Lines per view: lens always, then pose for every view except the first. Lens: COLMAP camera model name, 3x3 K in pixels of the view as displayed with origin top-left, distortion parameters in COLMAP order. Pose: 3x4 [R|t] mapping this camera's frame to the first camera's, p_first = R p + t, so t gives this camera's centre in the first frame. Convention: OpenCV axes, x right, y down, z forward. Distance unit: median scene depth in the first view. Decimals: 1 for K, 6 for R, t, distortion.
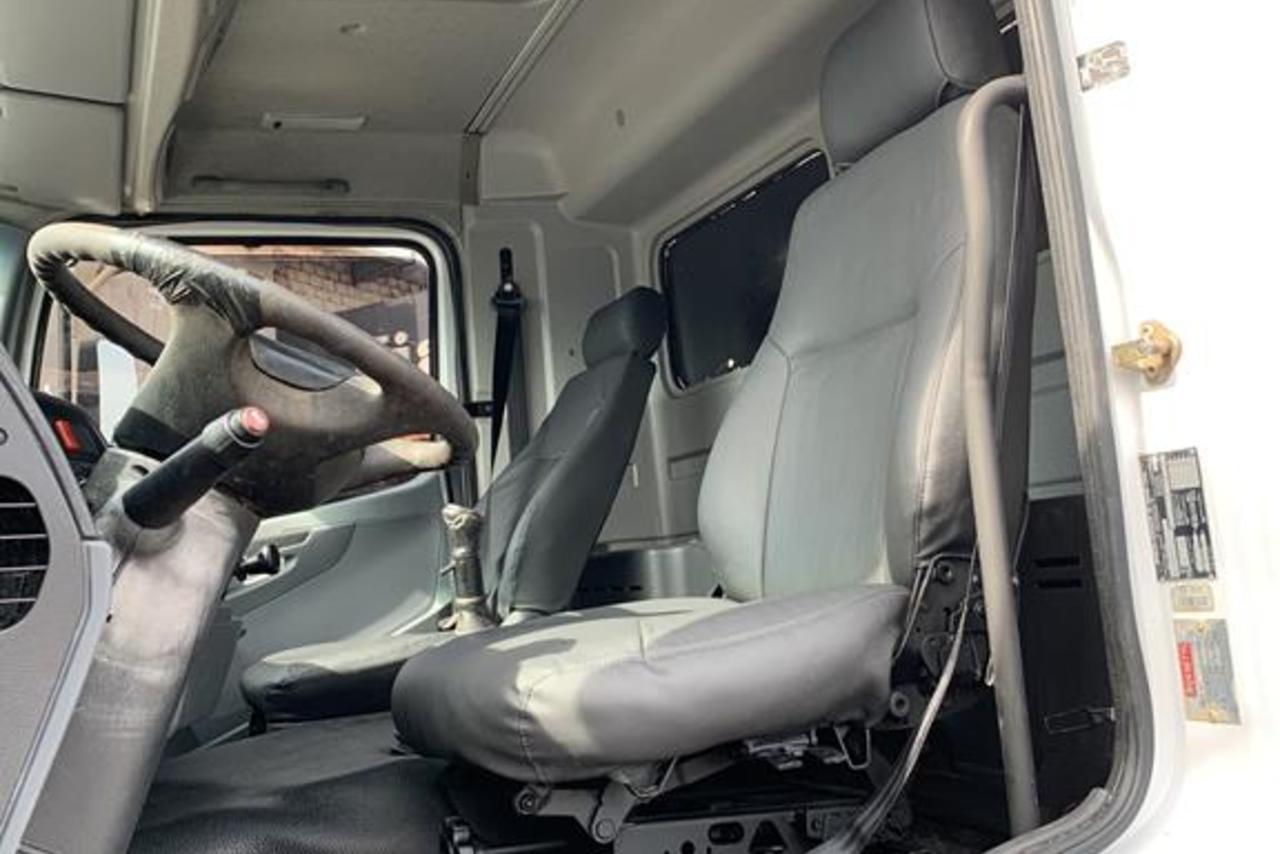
lens RADIAL K [[1301.3, 0, 639.5], [0, 1301.3, 398.9], [0, 0, 1]] dist [0.180050, -0.417392]
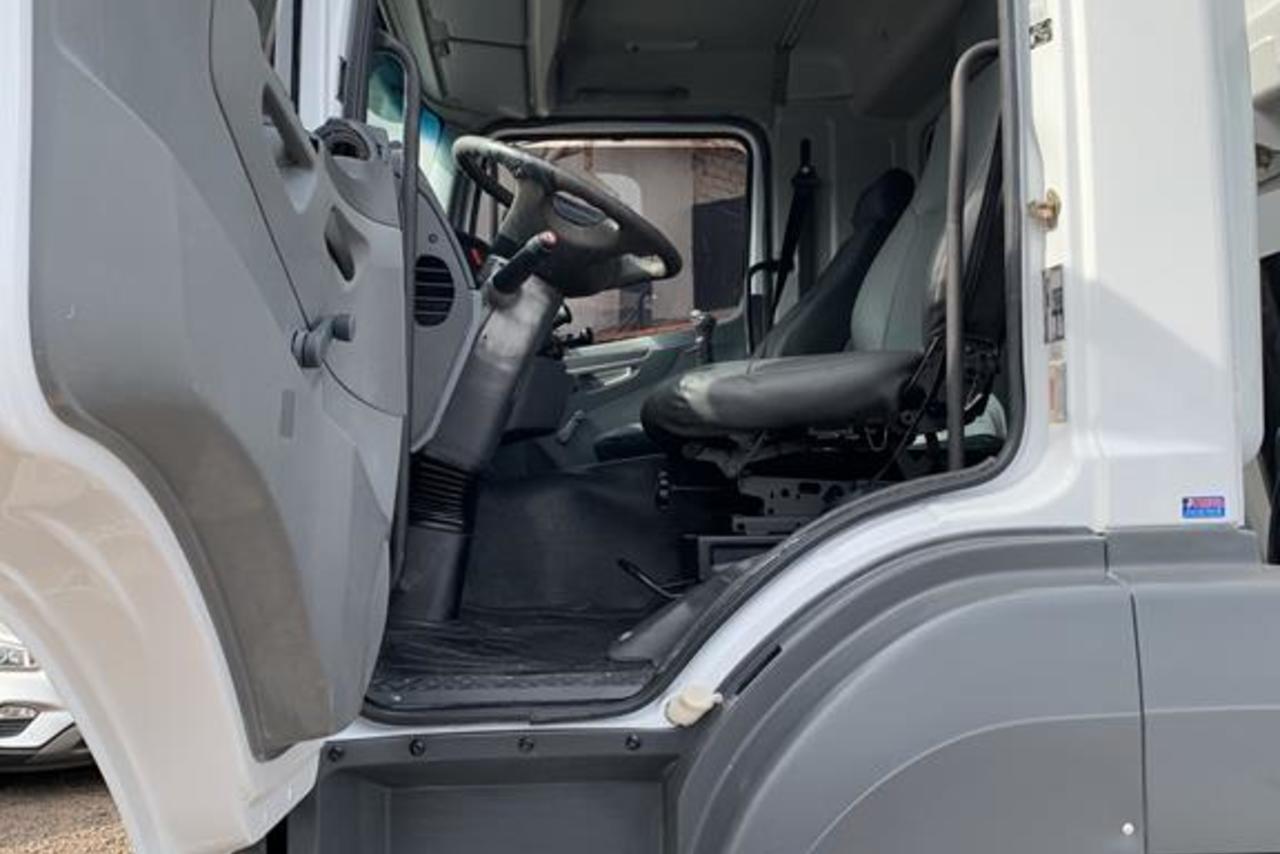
lens RADIAL K [[1301.3, 0, 639.5], [0, 1301.3, 398.9], [0, 0, 1]] dist [0.180050, -0.417392]
pose [[0.949396, 0.056992, -0.308869, 0.288089], [-0.029861, 0.995323, 0.091869, 0.045638], [0.312660, -0.077997, 0.946657, -0.529504]]
